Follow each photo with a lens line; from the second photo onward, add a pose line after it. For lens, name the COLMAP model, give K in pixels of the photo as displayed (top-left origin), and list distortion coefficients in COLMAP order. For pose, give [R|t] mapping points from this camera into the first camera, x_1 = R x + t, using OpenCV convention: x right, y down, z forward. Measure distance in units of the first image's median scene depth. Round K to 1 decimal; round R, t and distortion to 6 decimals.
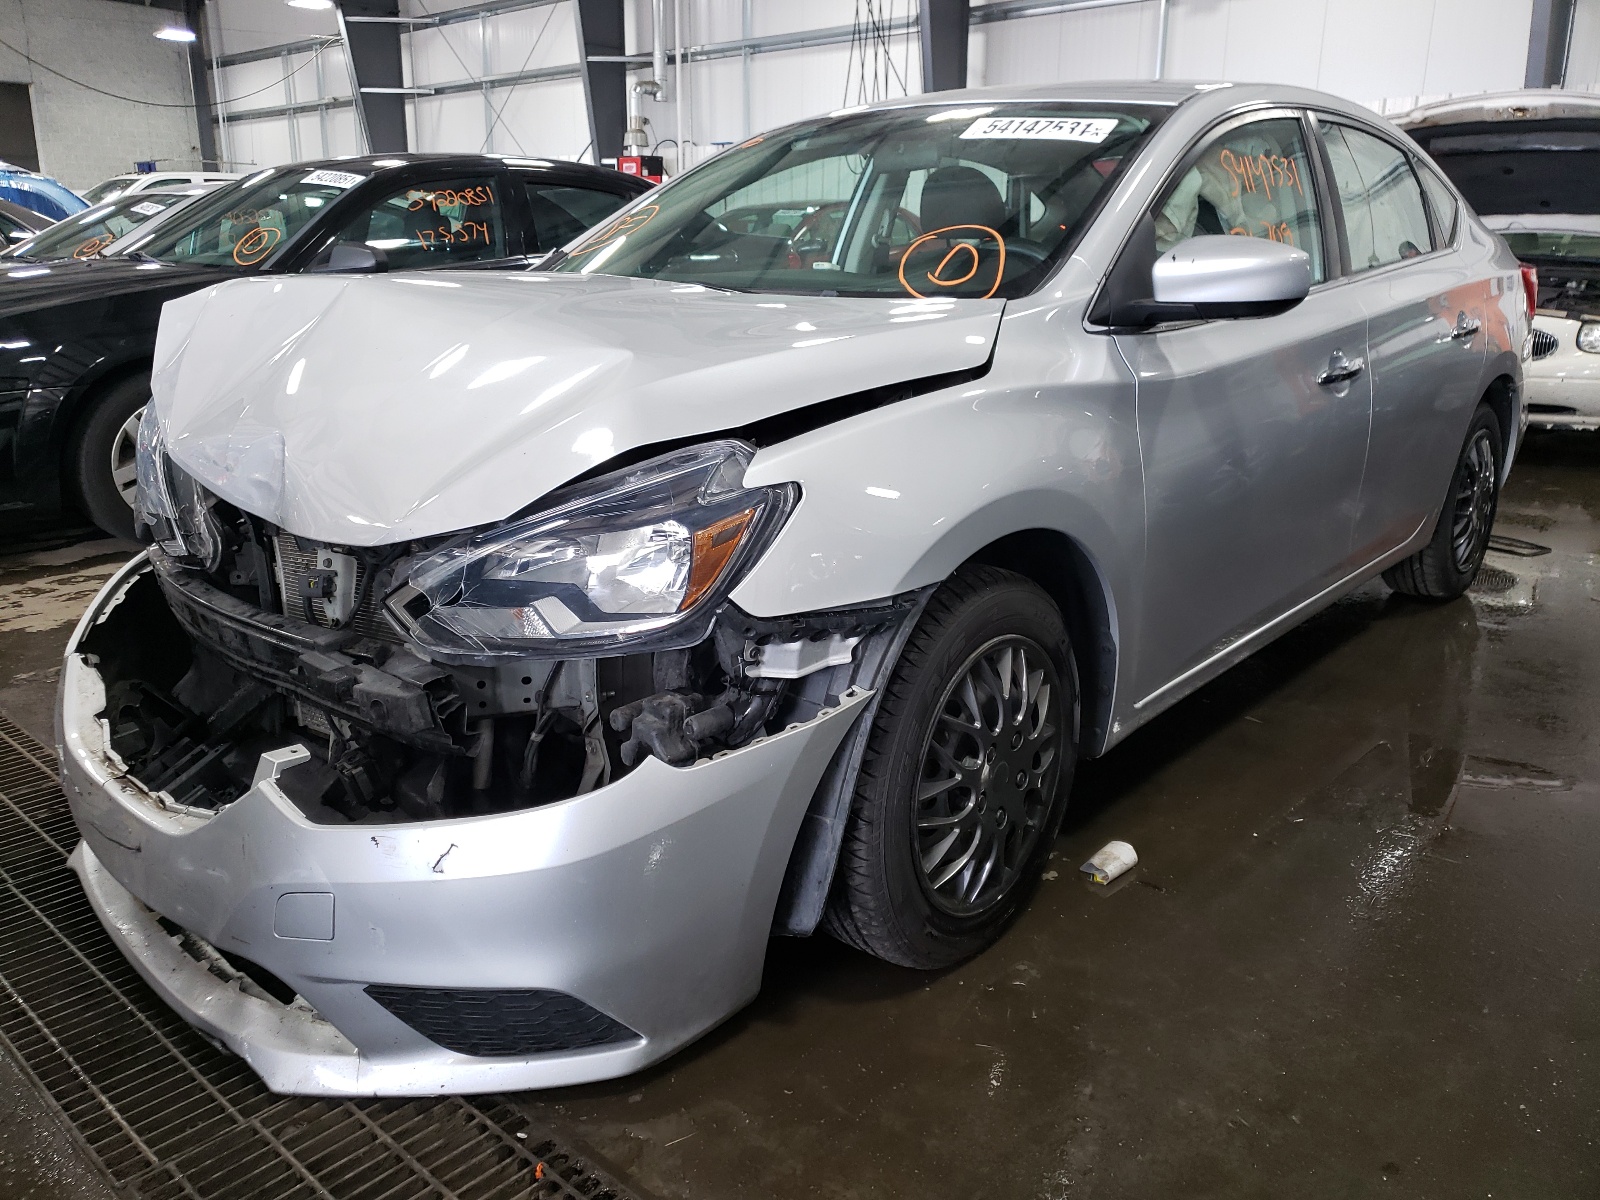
lens RADIAL K [[1281.1, 0, 792.6], [0, 1281.1, 525.0], [0, 0, 1]] dist [-0.012023, -0.008048]
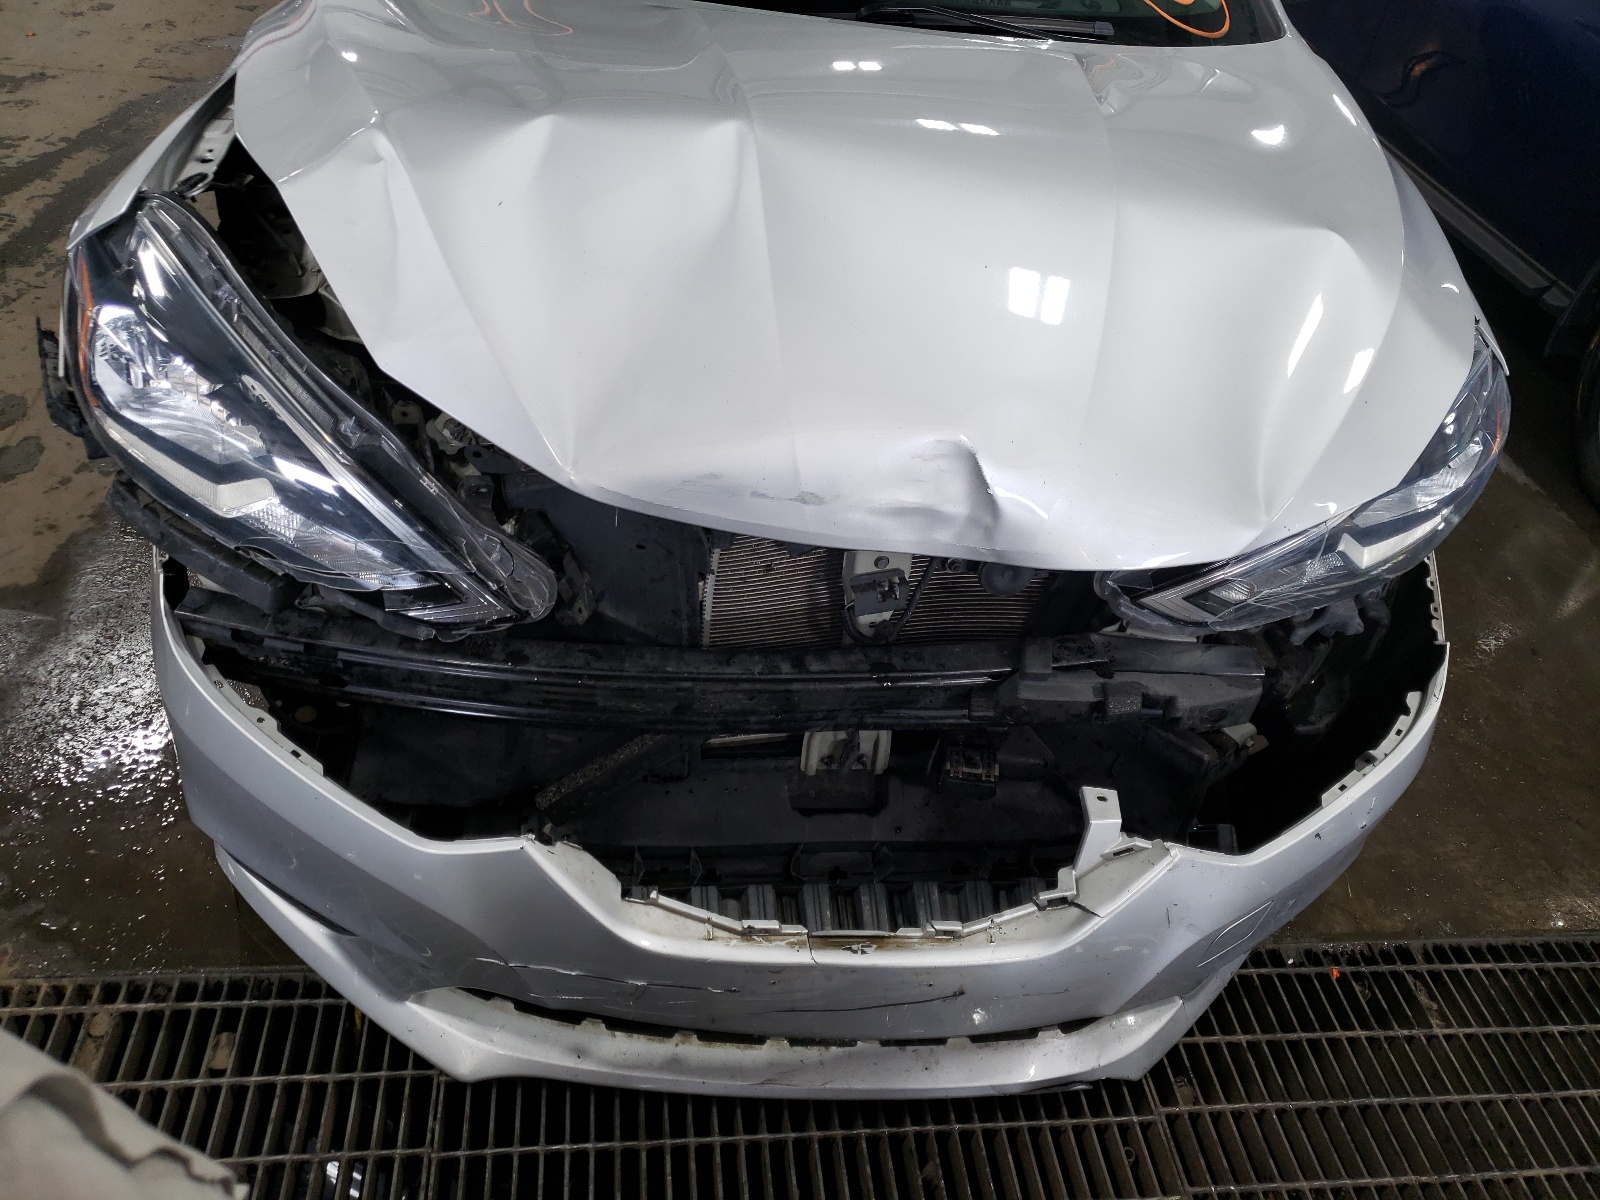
lens RADIAL K [[1322.9, 0, 800.0], [0, 1322.9, 600.0], [0, 0, 1]] dist [0.000373, 0.000655]
pose [[0.652531, -0.411787, 0.636109, -0.915784], [0.054903, 0.862944, 0.502309, -0.347584], [-0.755771, -0.292848, 0.585706, 0.602707]]
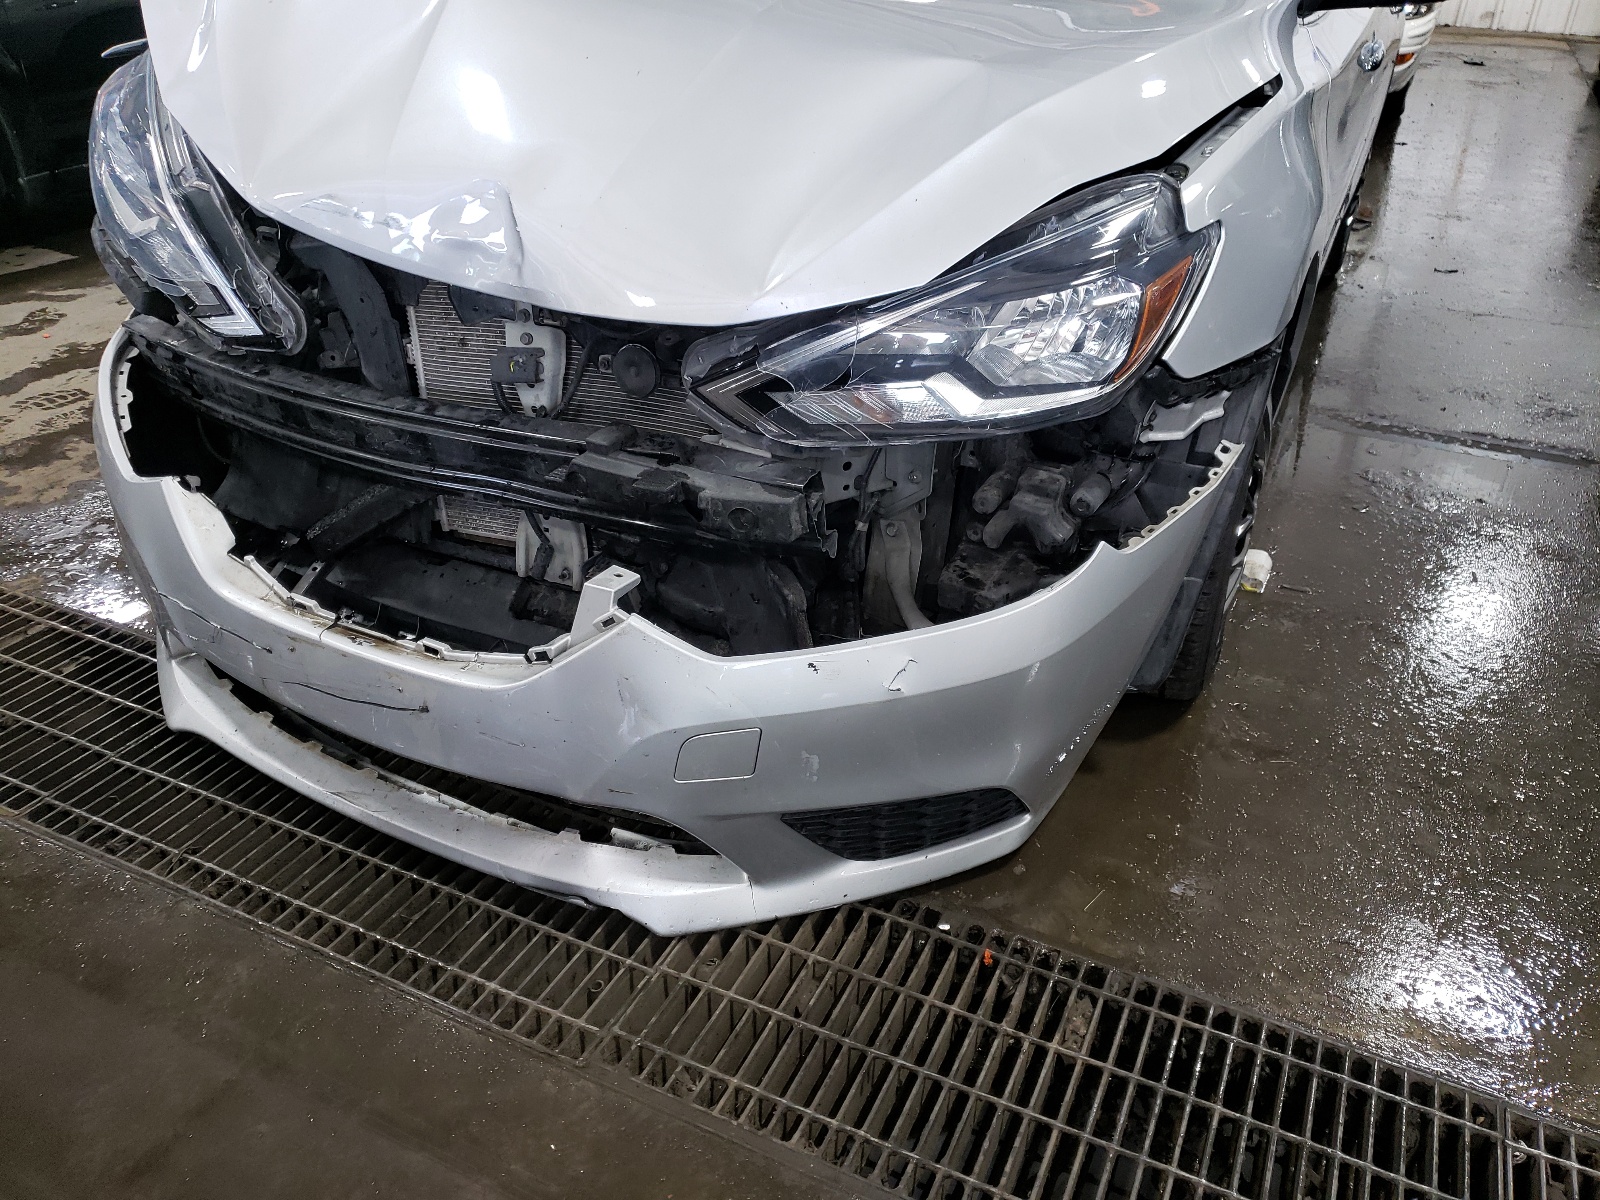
lens RADIAL K [[1240.0, 0, 800.0], [0, 1240.0, 600.0], [0, 0, 1]] dist [0.090296, -0.261821]
pose [[0.953417, -0.123981, 0.274999, -0.450512], [0.037043, 0.952855, 0.301158, -0.046146], [-0.299372, -0.276942, 0.913061, 0.182901]]
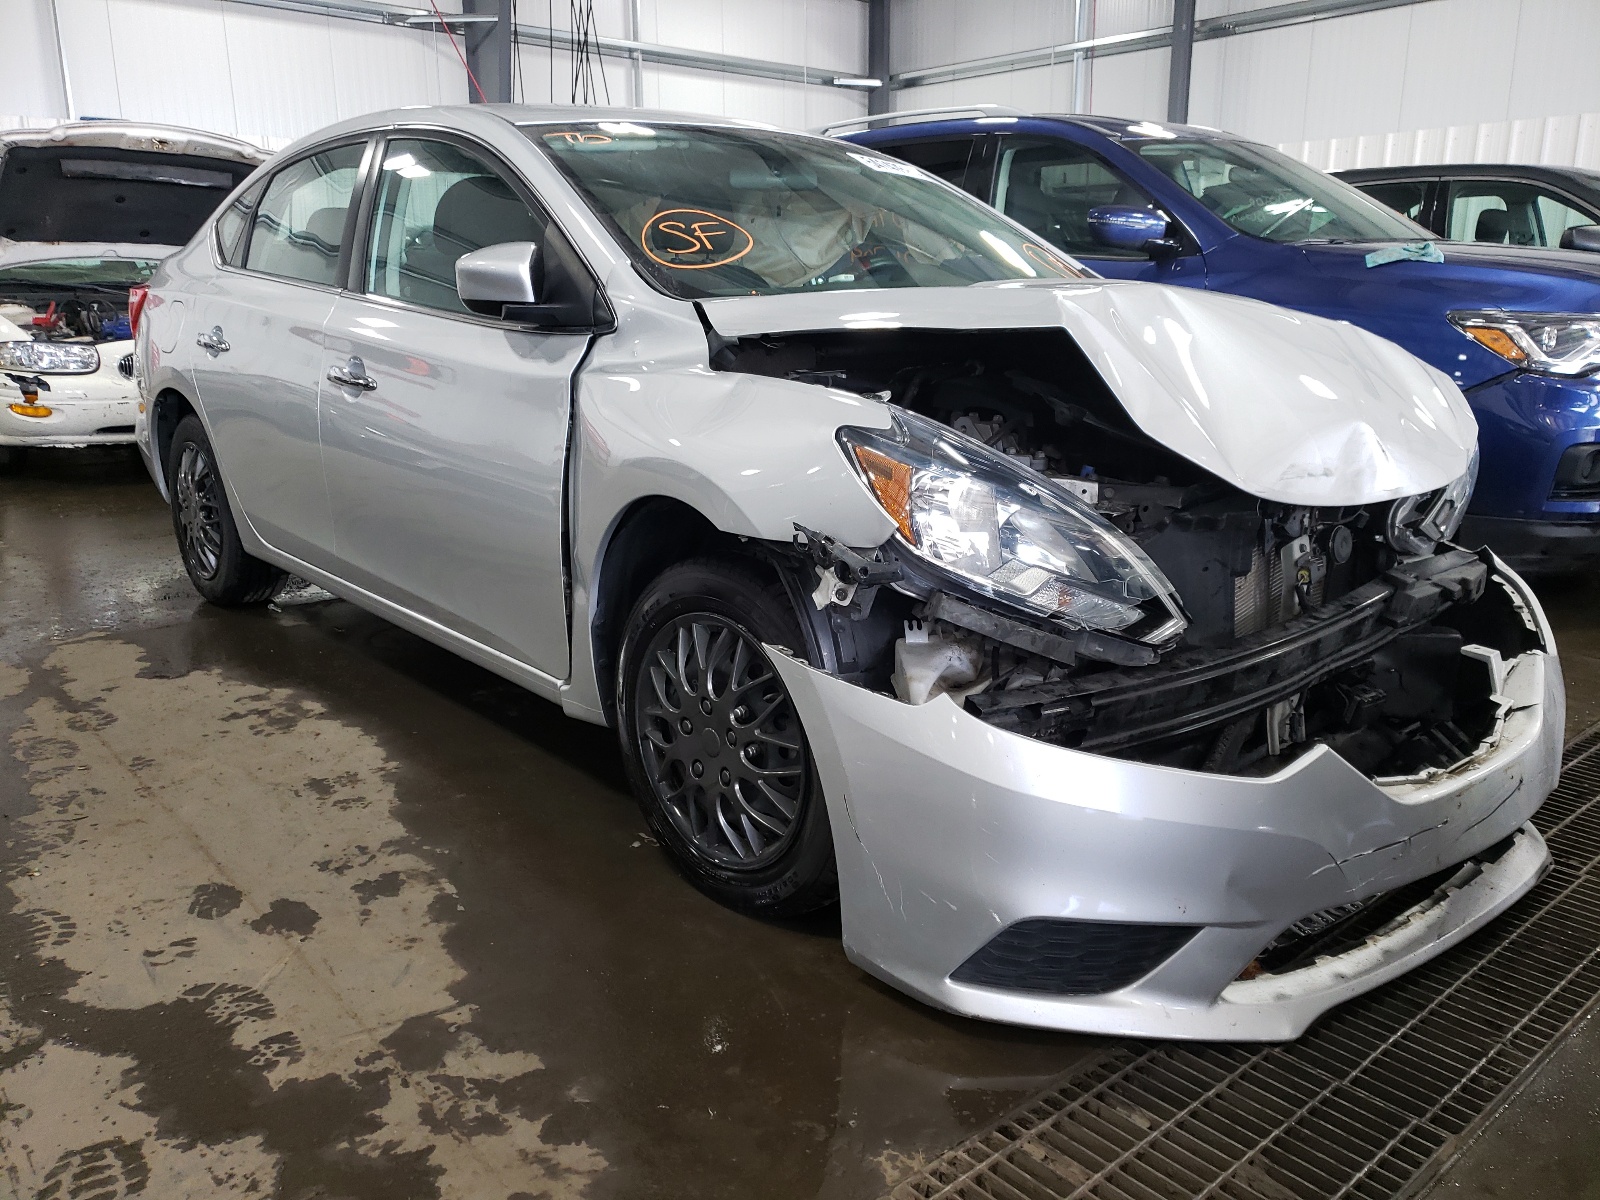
lens RADIAL K [[1236.7, 0, 795.2], [0, 1236.7, 522.6], [0, 0, 1]] dist [0.099612, 0.001558]
pose [[0.102323, -0.194807, 0.975490, -1.521282], [0.219342, 0.960919, 0.168889, -0.282922], [-0.970268, 0.196685, 0.141053, 1.307584]]
